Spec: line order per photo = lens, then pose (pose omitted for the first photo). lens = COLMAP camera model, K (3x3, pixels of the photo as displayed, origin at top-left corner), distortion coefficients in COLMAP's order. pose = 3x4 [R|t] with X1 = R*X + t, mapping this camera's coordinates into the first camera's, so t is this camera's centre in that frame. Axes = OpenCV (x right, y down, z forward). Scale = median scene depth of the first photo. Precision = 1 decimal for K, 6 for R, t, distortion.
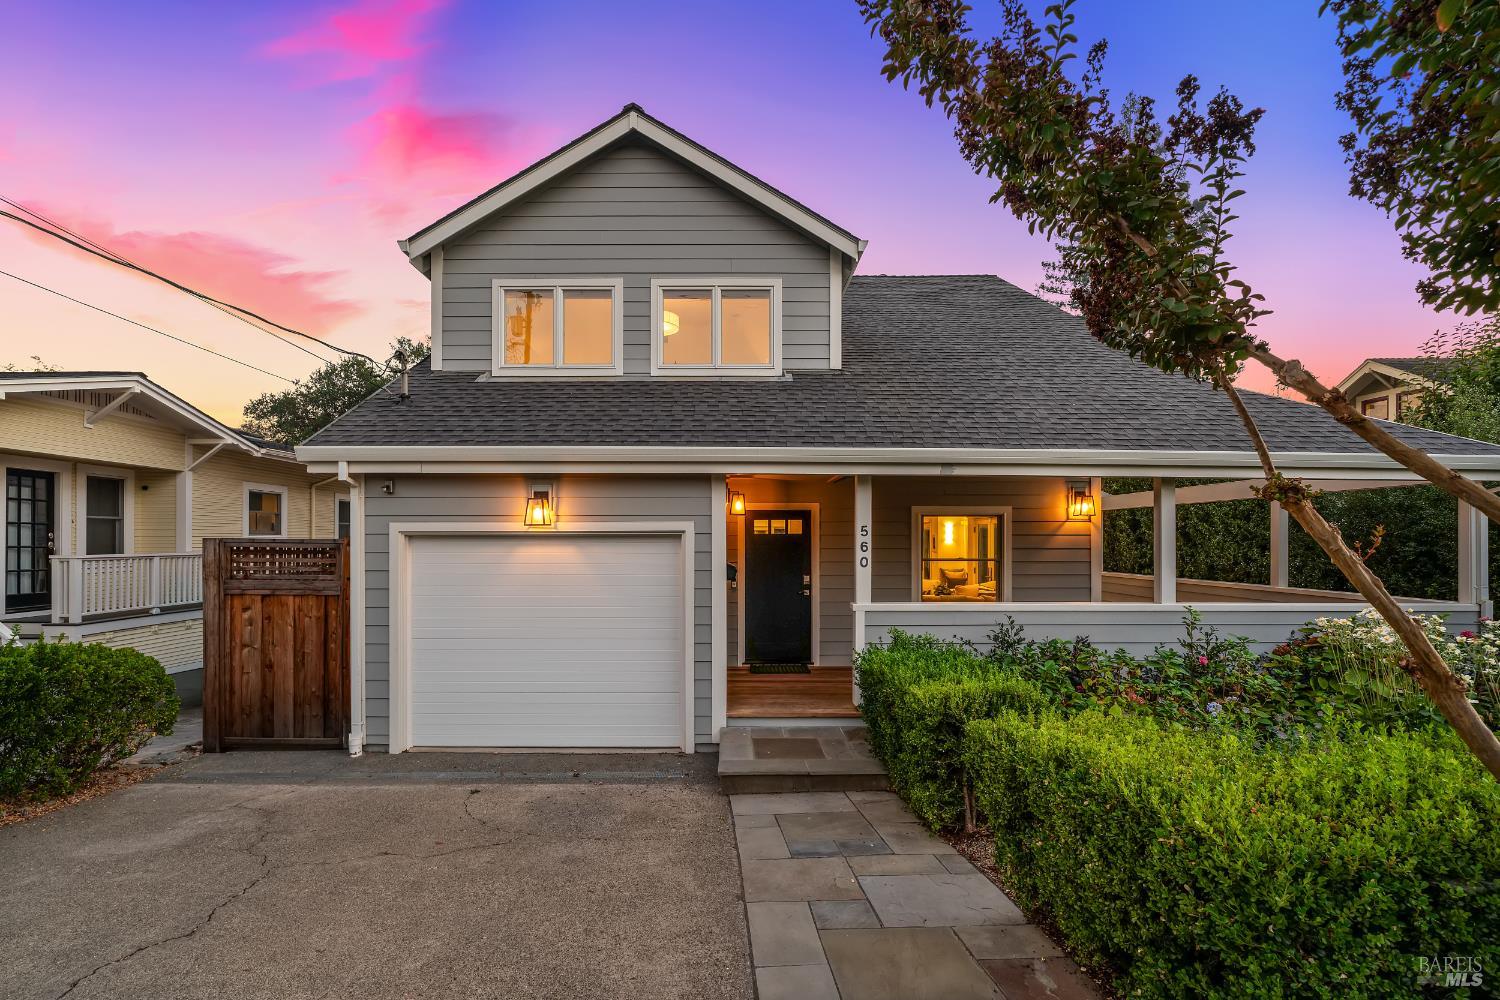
lens RADIAL K [[750.4, 0, 723.4], [0, 750.4, 542.5], [0, 0, 1]] dist [-0.012498, 0.008631]
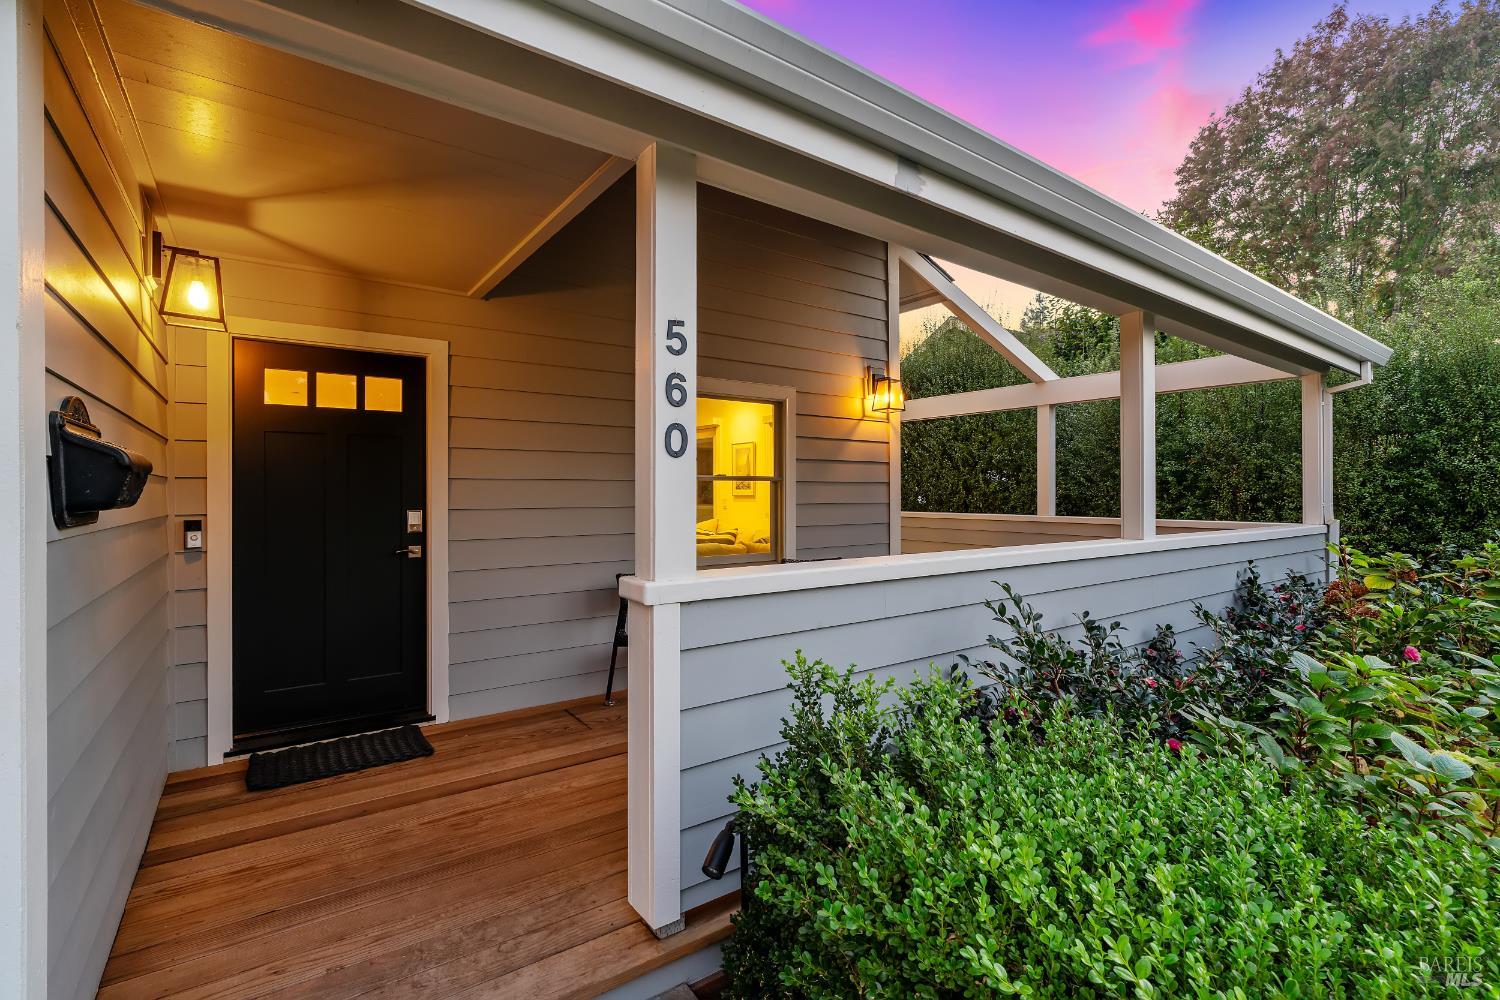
lens RADIAL K [[696.7, 0, 750.5], [0, 696.7, 496.4], [0, 0, 1]] dist [0.000892, 0.000481]
pose [[0.818102, -0.004941, 0.575052, 0.042440], [0.004612, 0.999987, 0.002032, 0.038175], [-0.575054, 0.000990, 0.818115, 0.609755]]
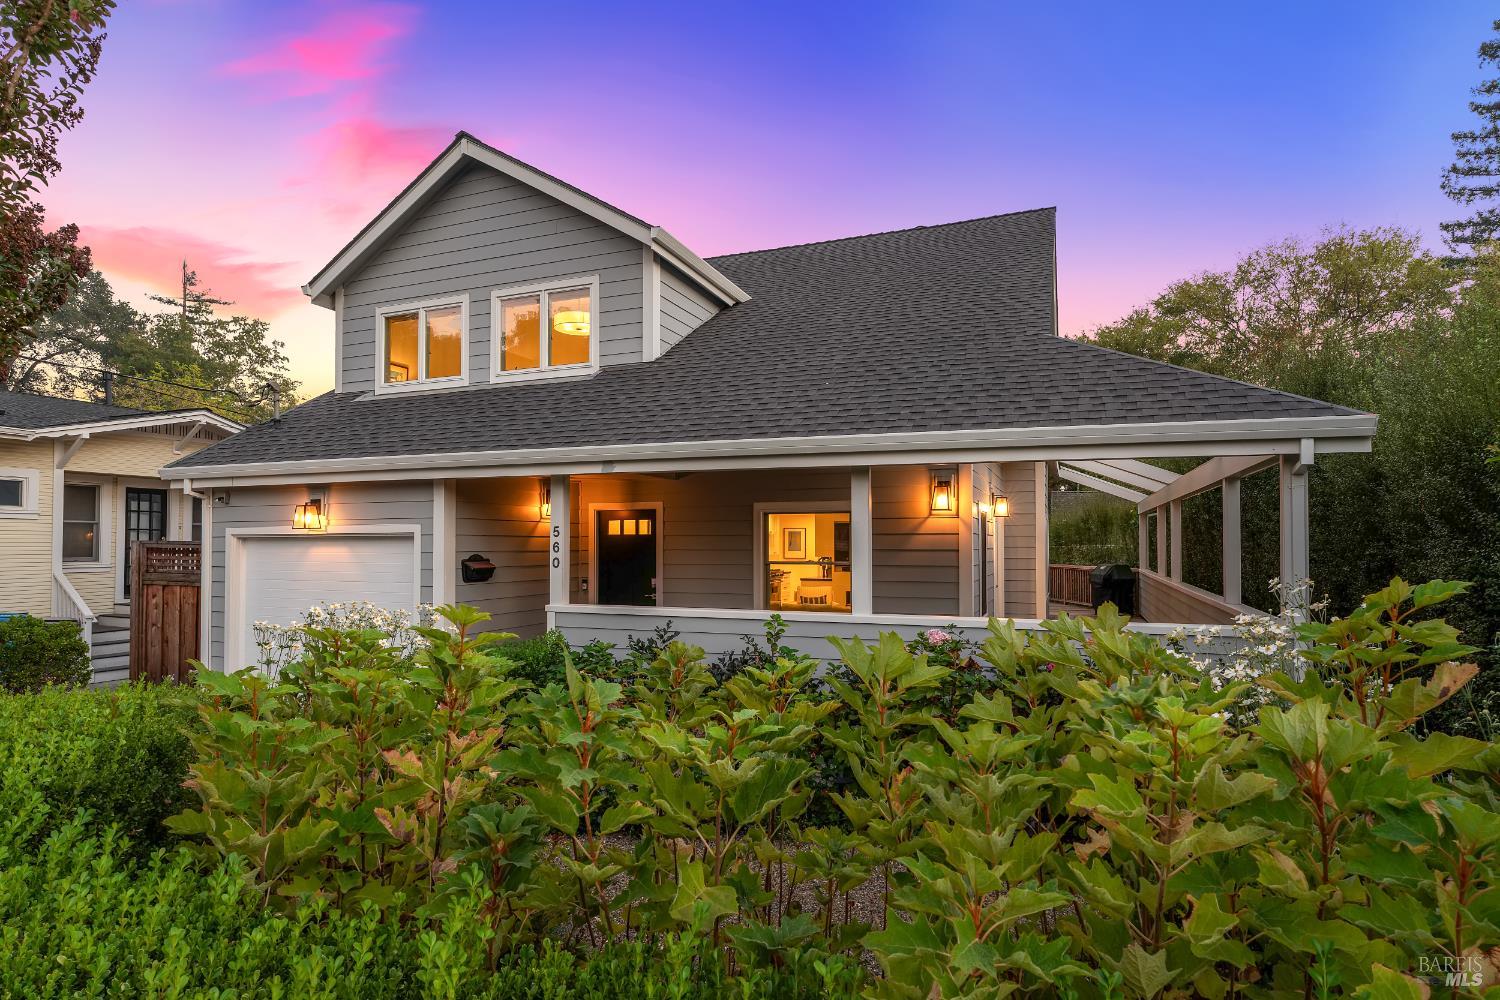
lens RADIAL K [[902.6, 0, 748.6], [0, 902.6, 522.1], [0, 0, 1]] dist [-0.018912, 0.000995]
pose [[0.914220, -0.011266, -0.405061, 0.729301], [0.001139, 0.999681, -0.025232, 0.001974], [0.405216, 0.022606, 0.913942, 0.007929]]
